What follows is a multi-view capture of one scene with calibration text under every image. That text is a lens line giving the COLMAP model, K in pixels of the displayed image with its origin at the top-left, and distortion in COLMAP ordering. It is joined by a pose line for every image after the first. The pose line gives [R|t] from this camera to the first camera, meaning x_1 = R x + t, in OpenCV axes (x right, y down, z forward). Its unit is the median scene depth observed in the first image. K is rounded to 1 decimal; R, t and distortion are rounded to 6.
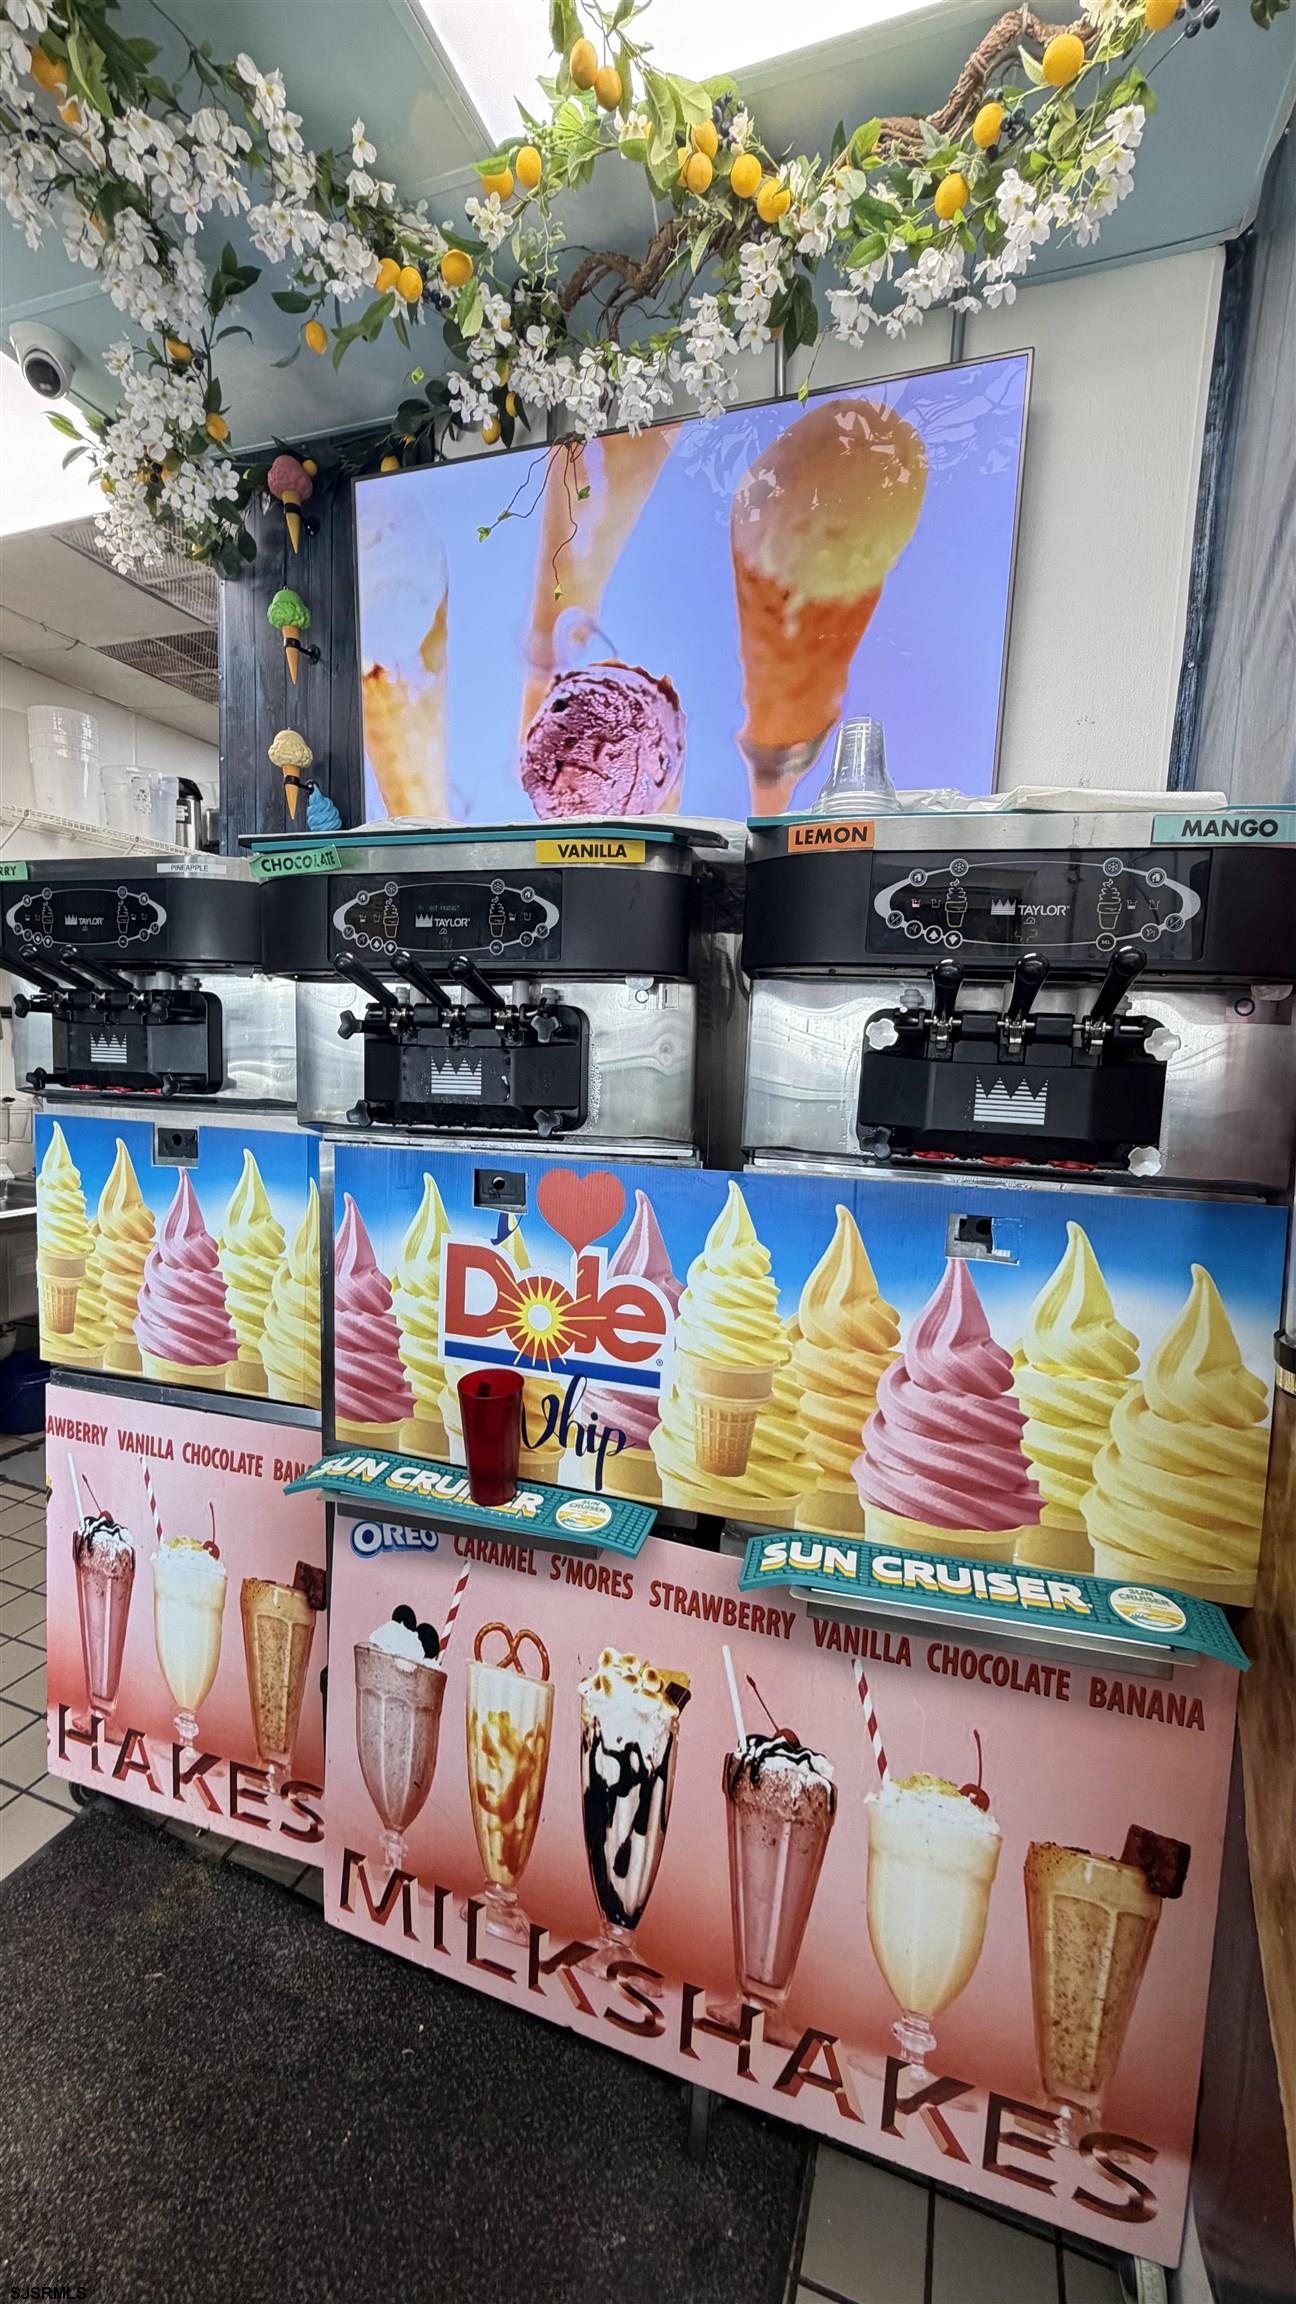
lens RADIAL K [[899.9, 0, 652.2], [0, 899.9, 1146.4], [0, 0, 1]] dist [0.001931, 0.000195]
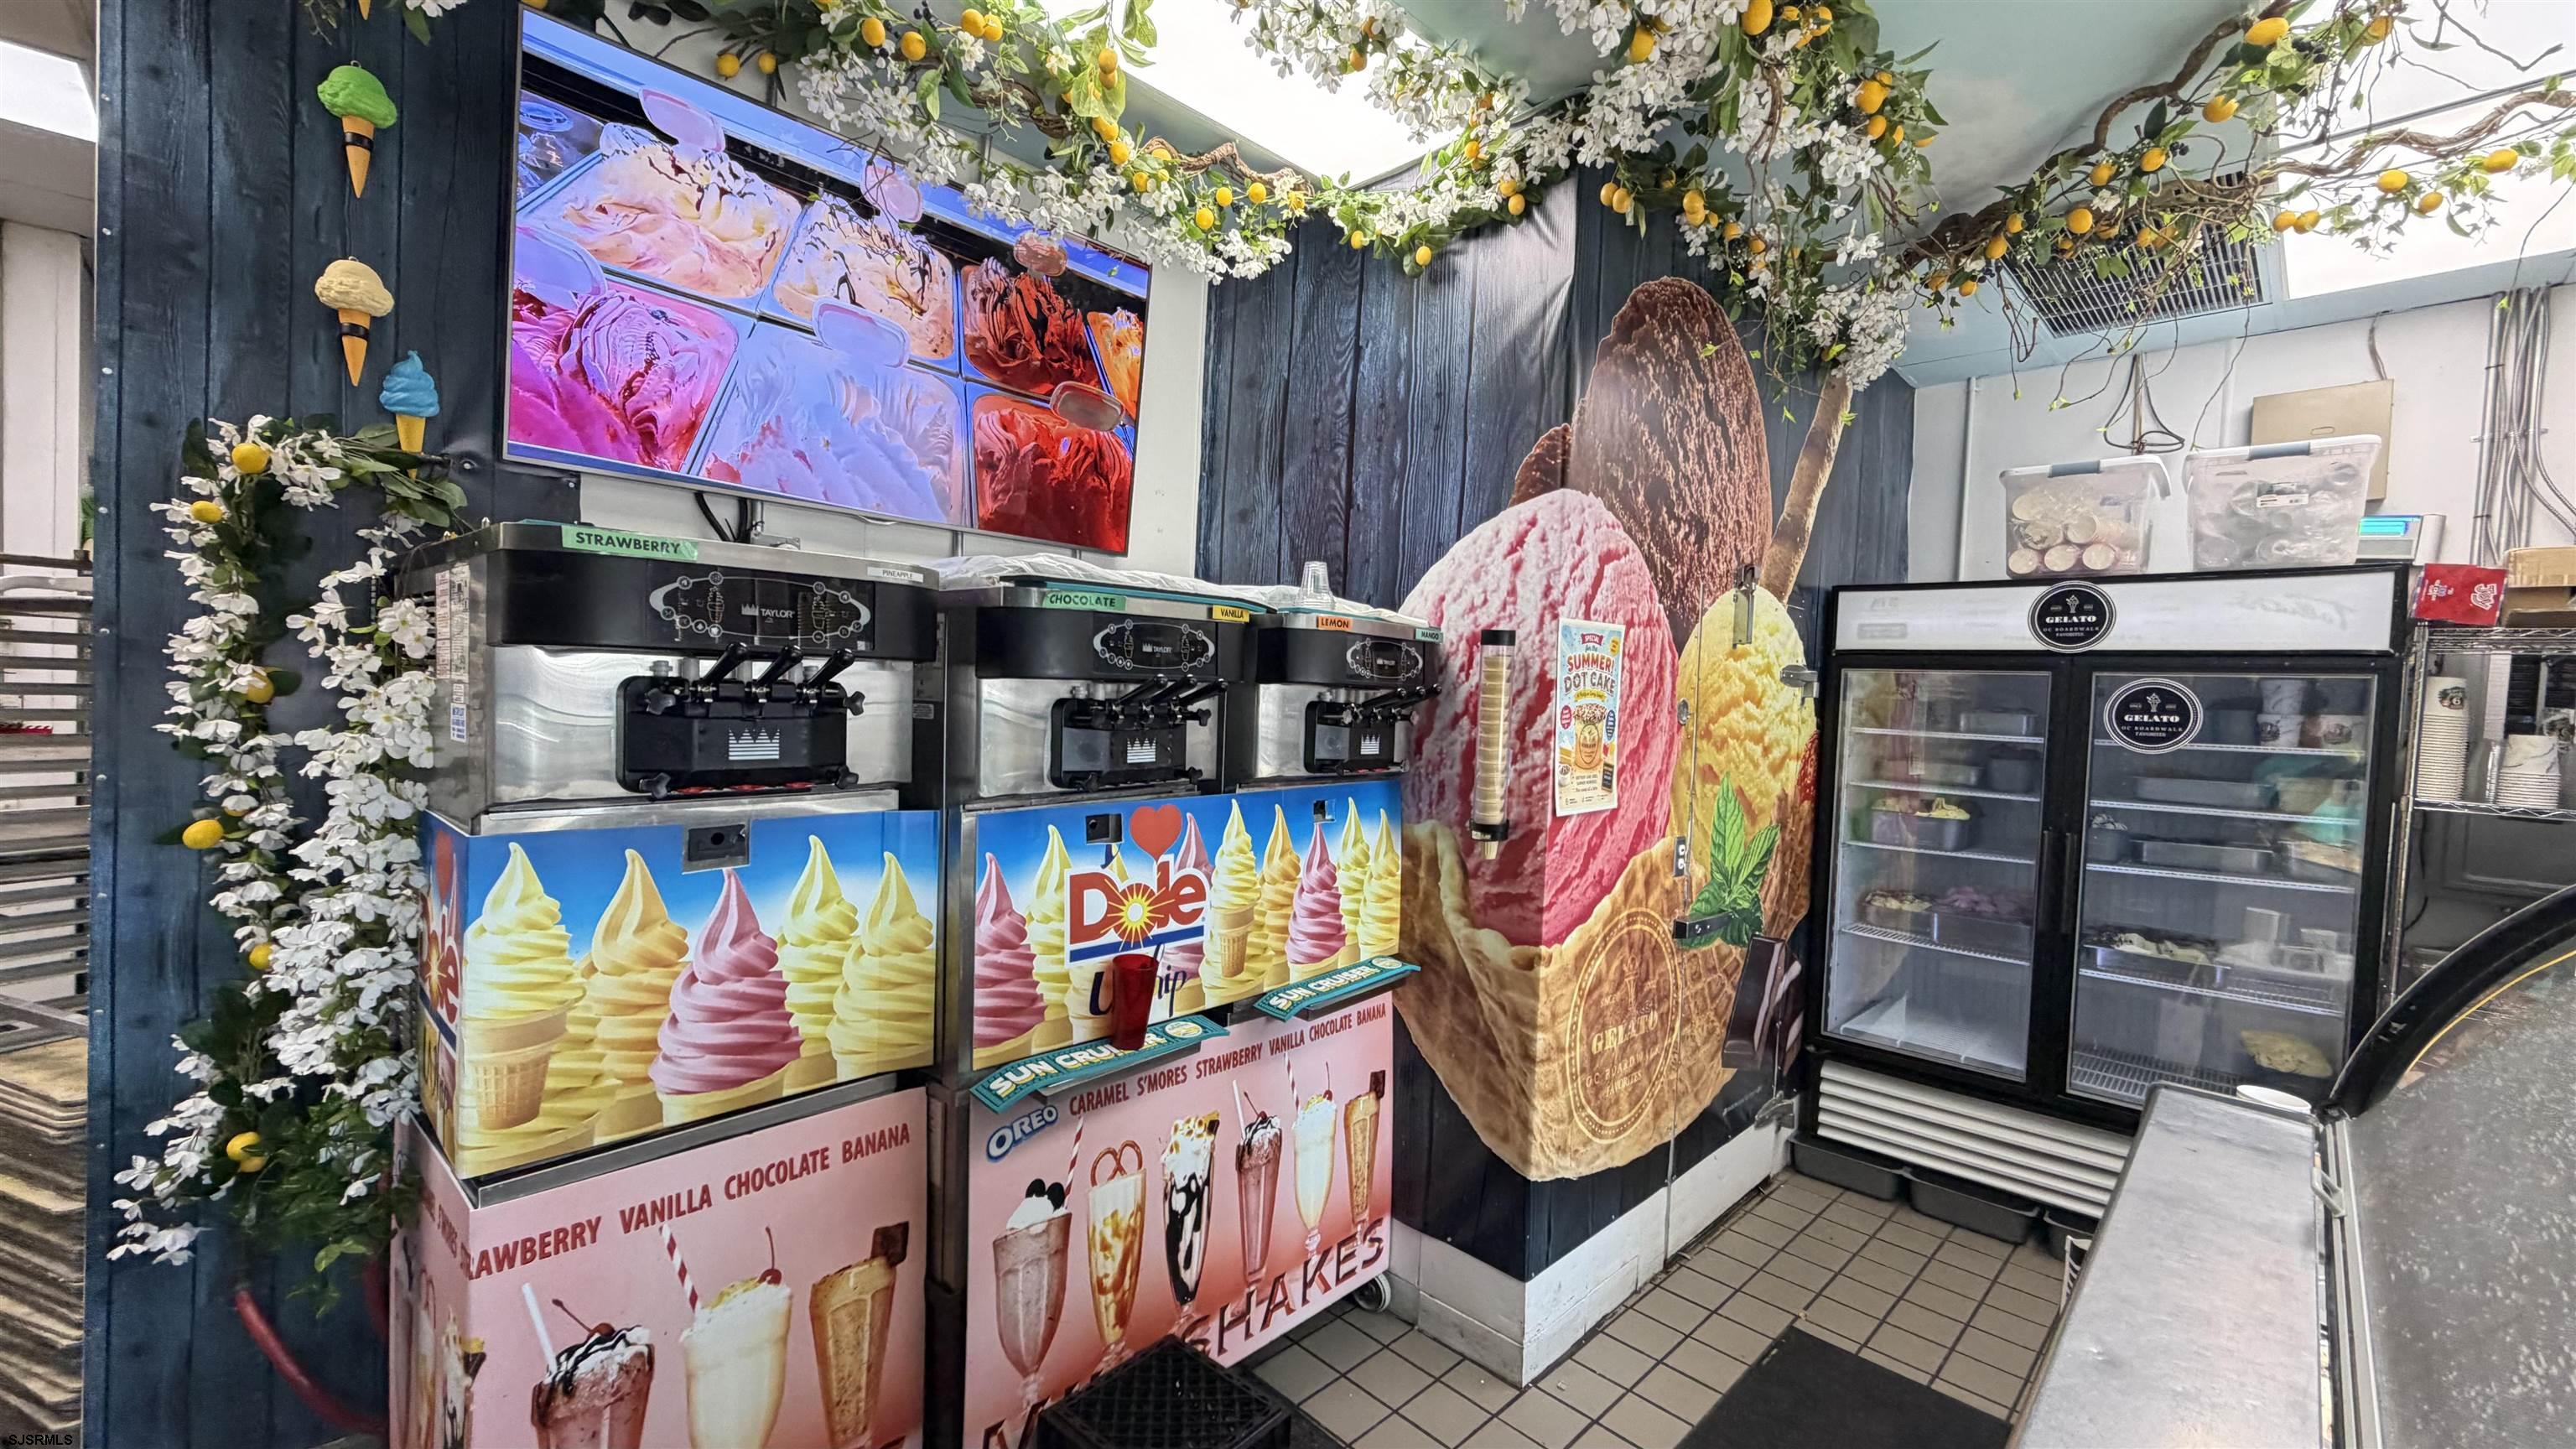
lens RADIAL K [[1006.1, 0, 1288.0], [0, 1006.1, 724.5], [0, 0, 1]] dist [0.001931, 0.000195]
pose [[0.445329, -0.053253, 0.893782, -1.412524], [0.068190, 0.997348, 0.025449, -0.130109], [-0.892767, 0.049614, 0.447779, 0.049943]]
